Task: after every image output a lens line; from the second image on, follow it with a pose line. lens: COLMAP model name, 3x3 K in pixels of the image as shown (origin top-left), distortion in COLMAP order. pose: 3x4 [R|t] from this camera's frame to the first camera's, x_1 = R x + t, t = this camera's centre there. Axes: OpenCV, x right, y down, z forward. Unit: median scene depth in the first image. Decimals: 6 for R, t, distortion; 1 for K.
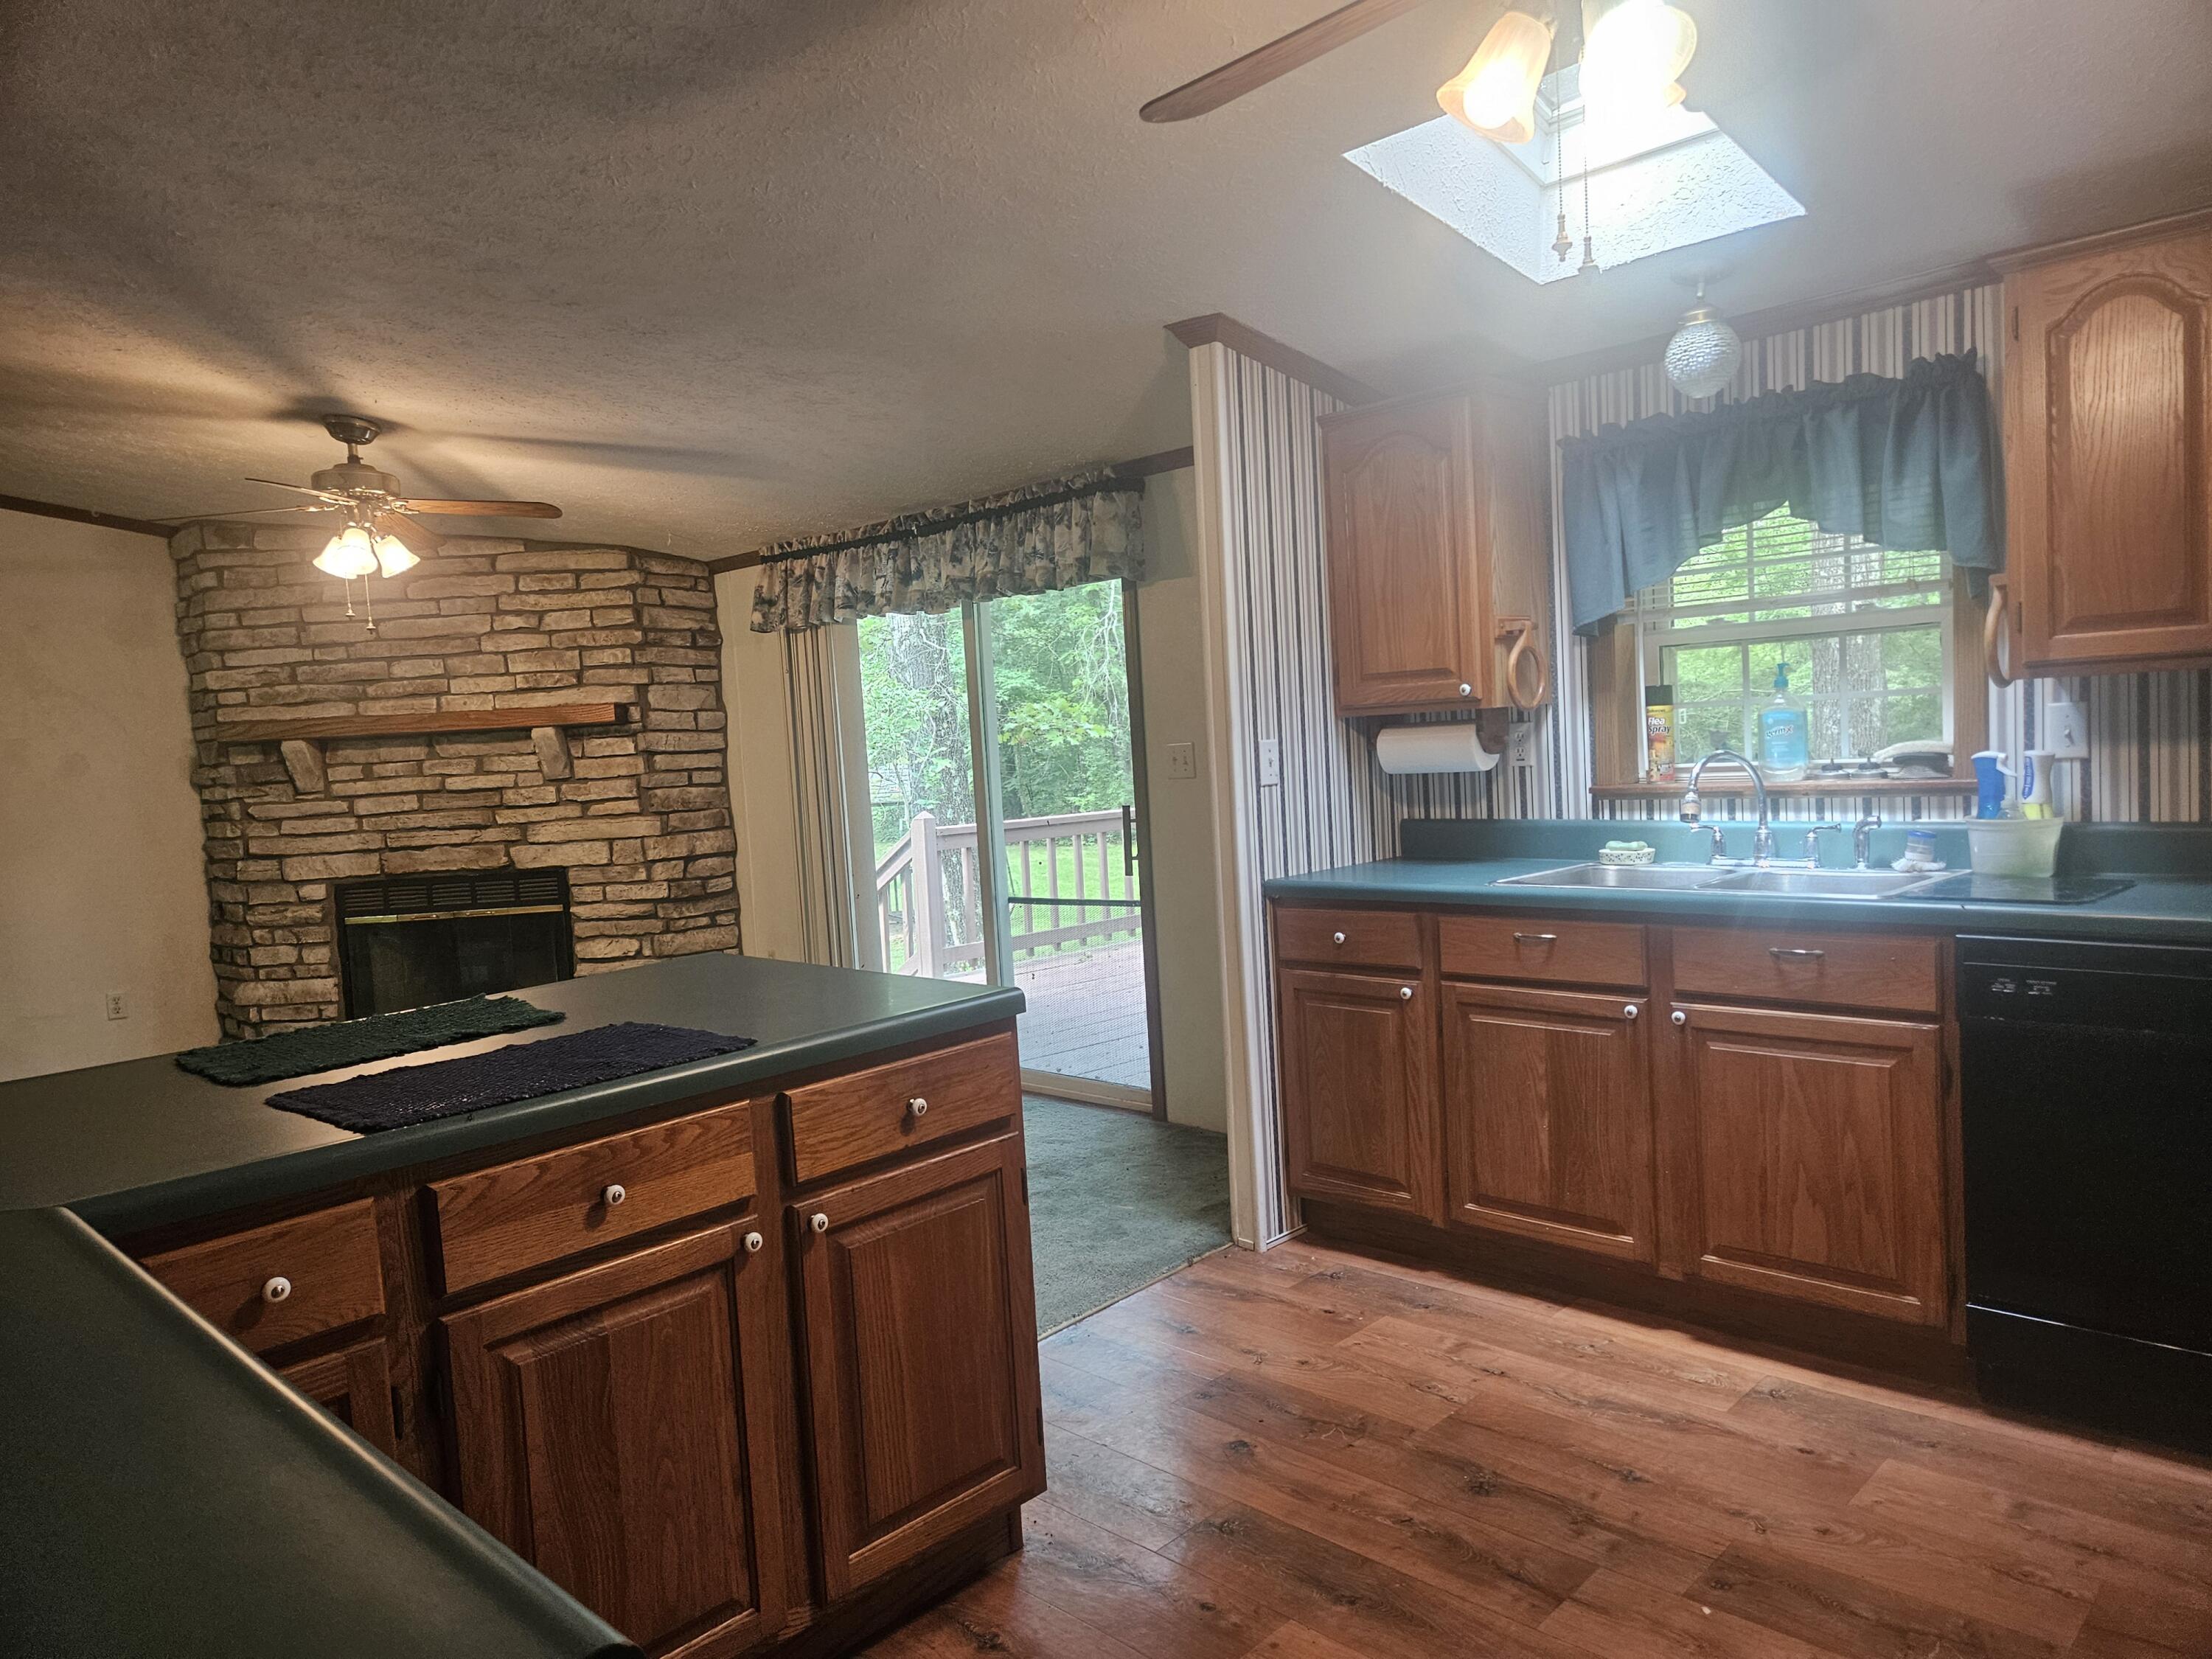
lens RADIAL K [[1461.7, 0, 1120.4], [0, 1461.7, 846.1], [0, 0, 1]] dist [0.071438, -0.047928]
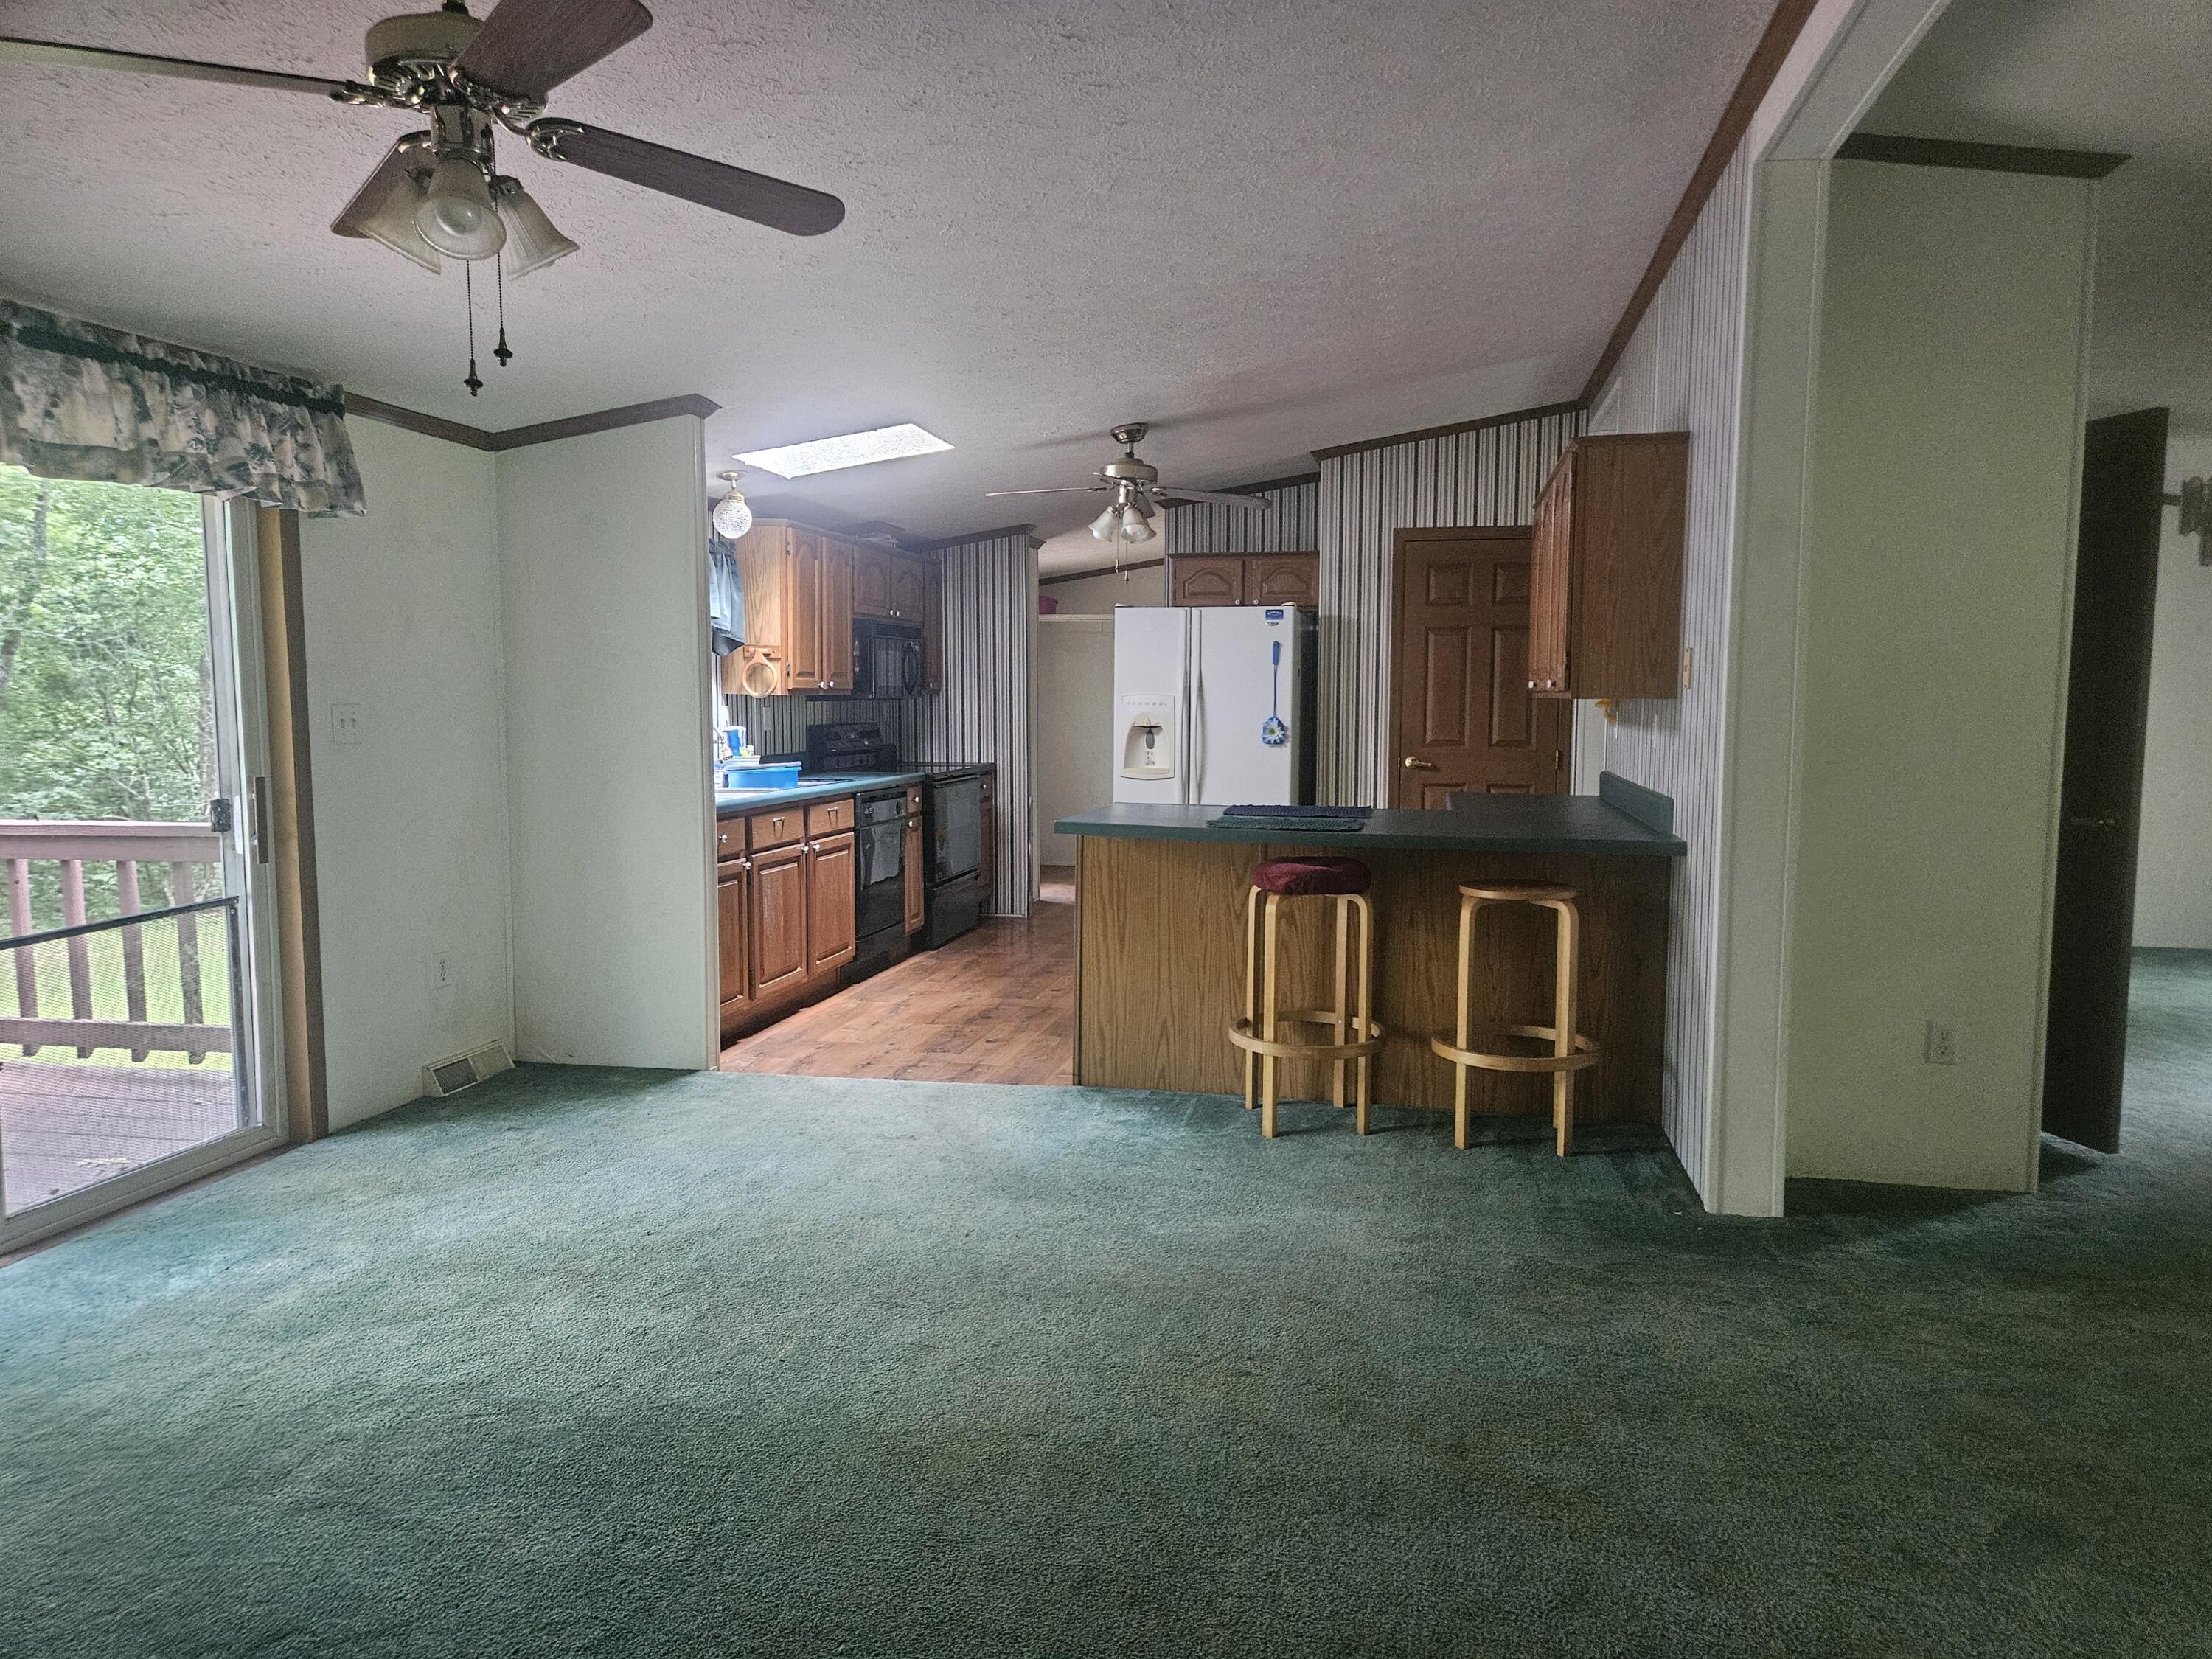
lens RADIAL K [[1461.7, 0, 1105.2], [0, 1461.7, 837.9], [0, 0, 1]] dist [0.071438, -0.047928]
pose [[-0.493506, -0.021042, 0.869488, -0.761083], [0.097118, 0.992122, 0.079132, -0.010826], [-0.864303, 0.123495, -0.487575, 0.792077]]
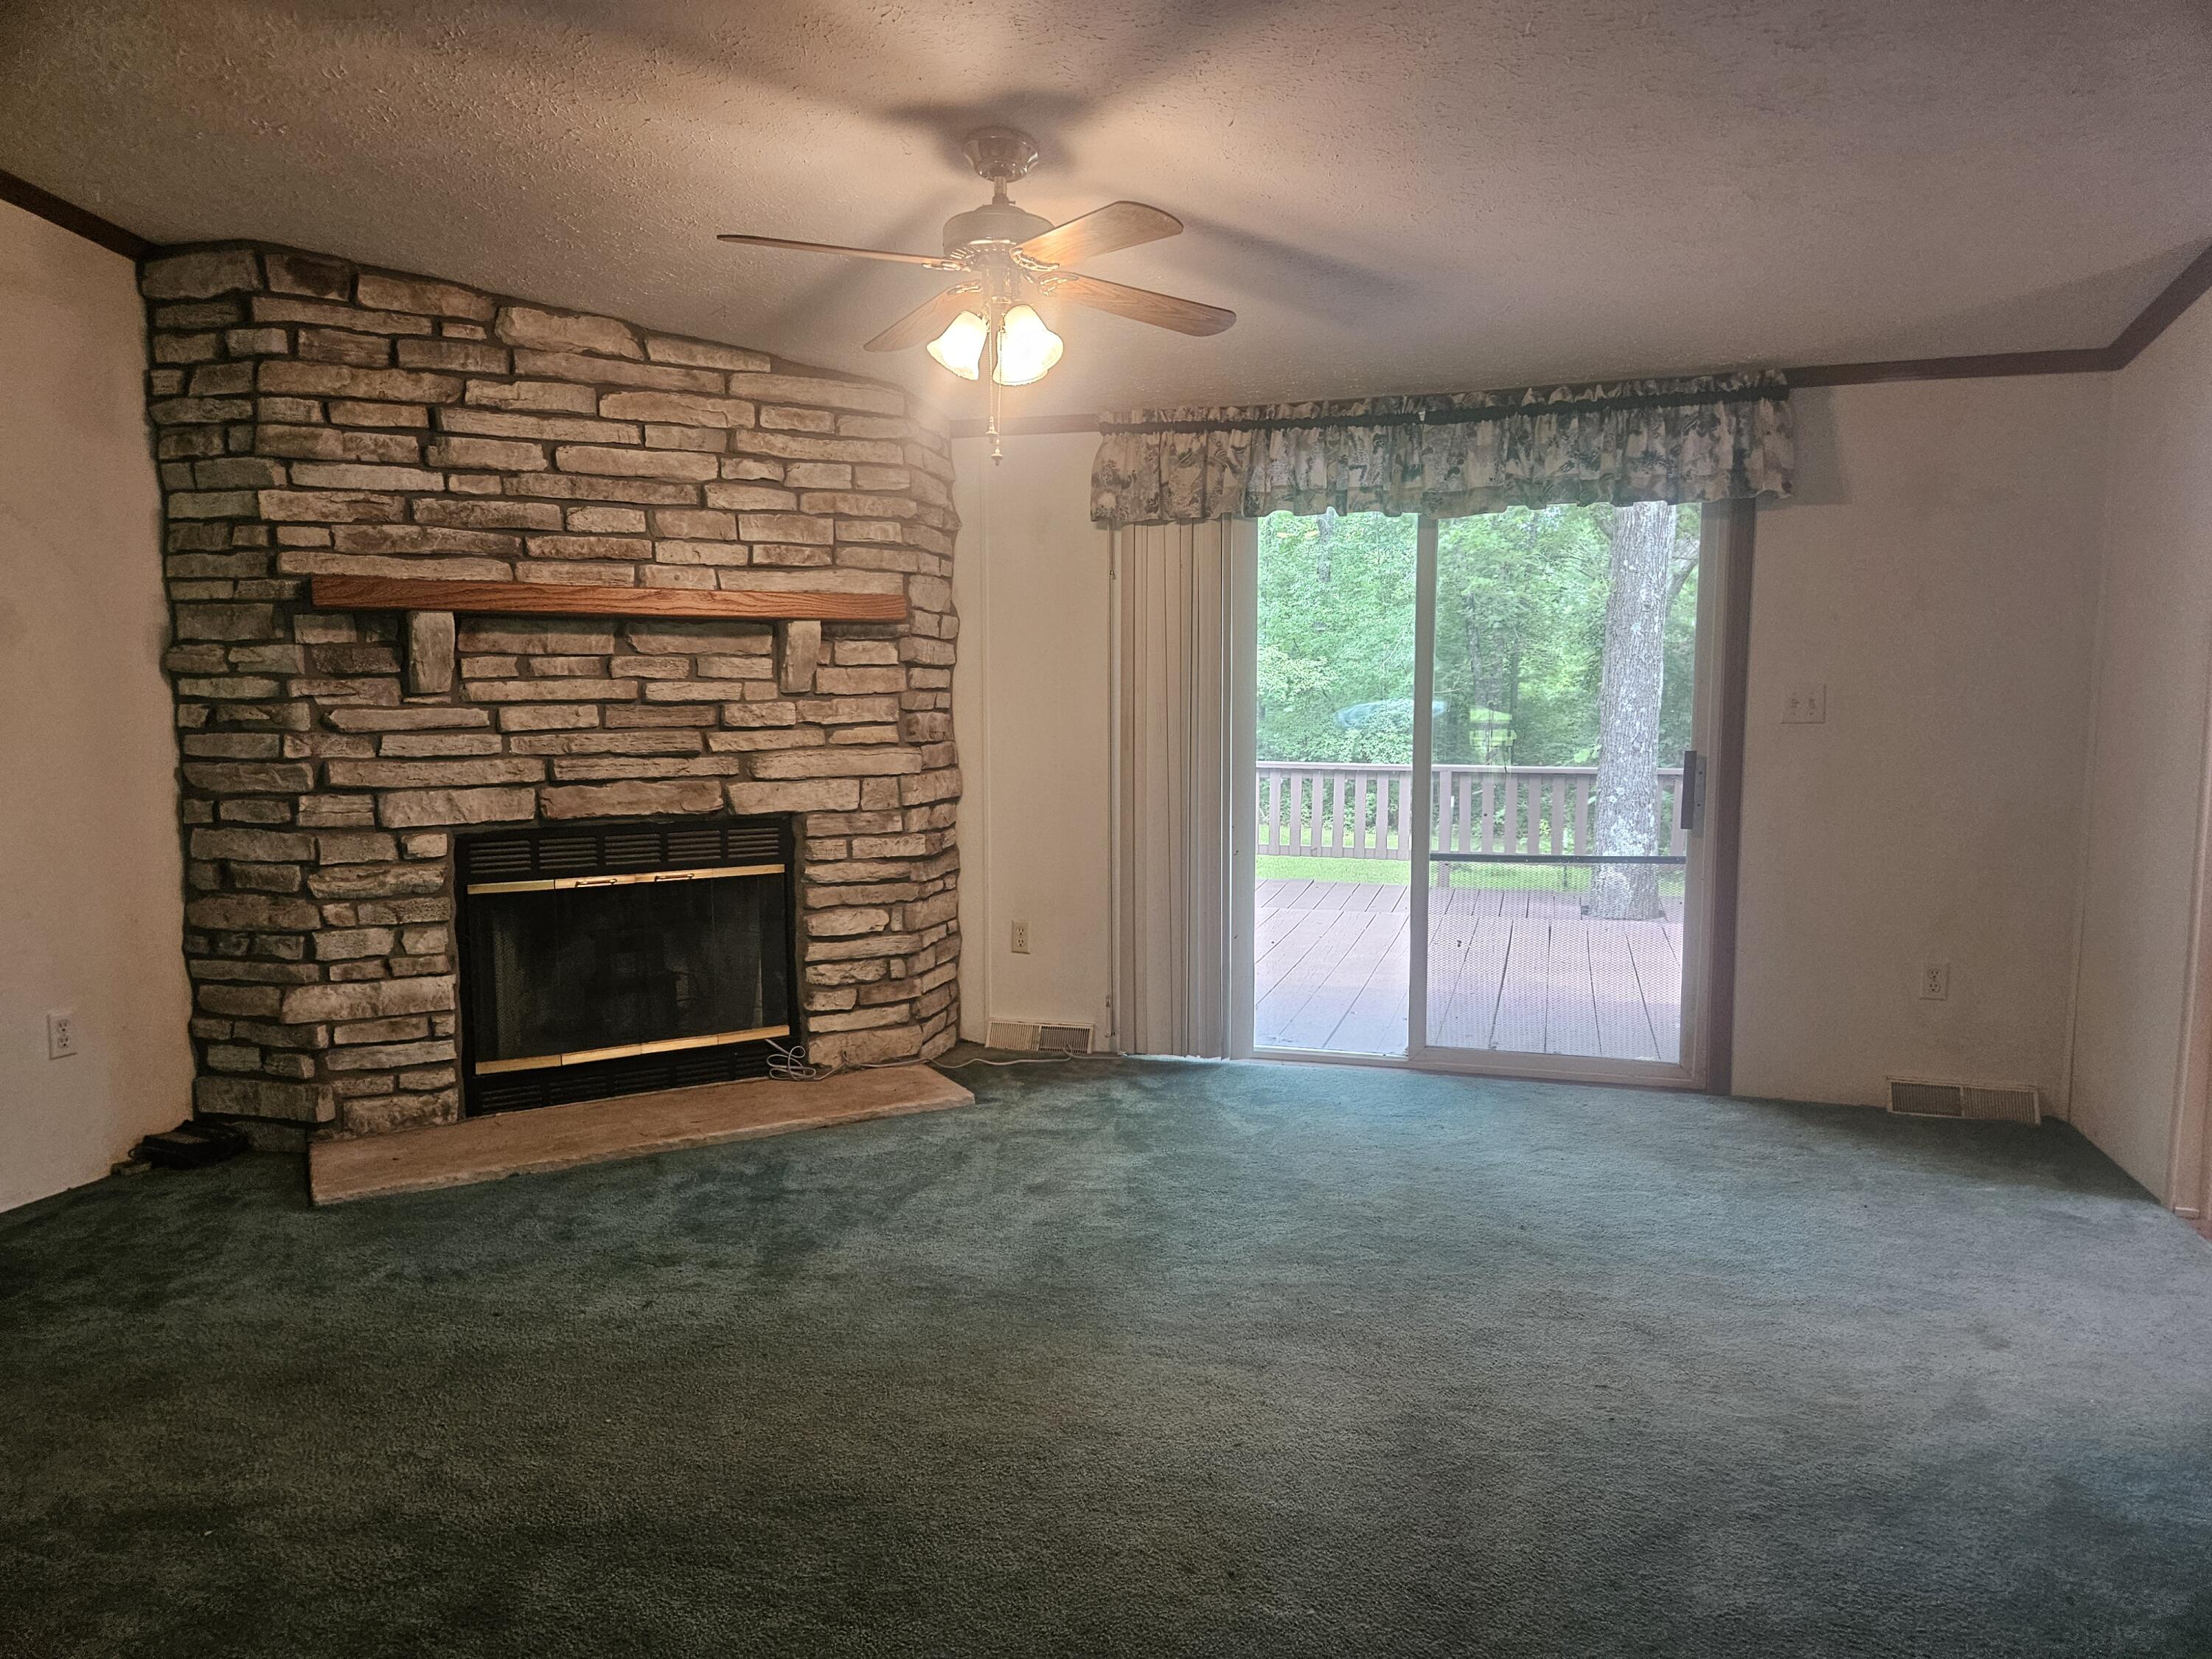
lens RADIAL K [[1461.7, 0, 1118.2], [0, 1461.7, 840.0], [0, 0, 1]] dist [0.071438, -0.047928]
pose [[0.885722, 0.004701, 0.464192, -0.578381], [-0.014326, 0.999749, 0.017211, 0.012825], [-0.463995, -0.021894, 0.885567, 0.279130]]
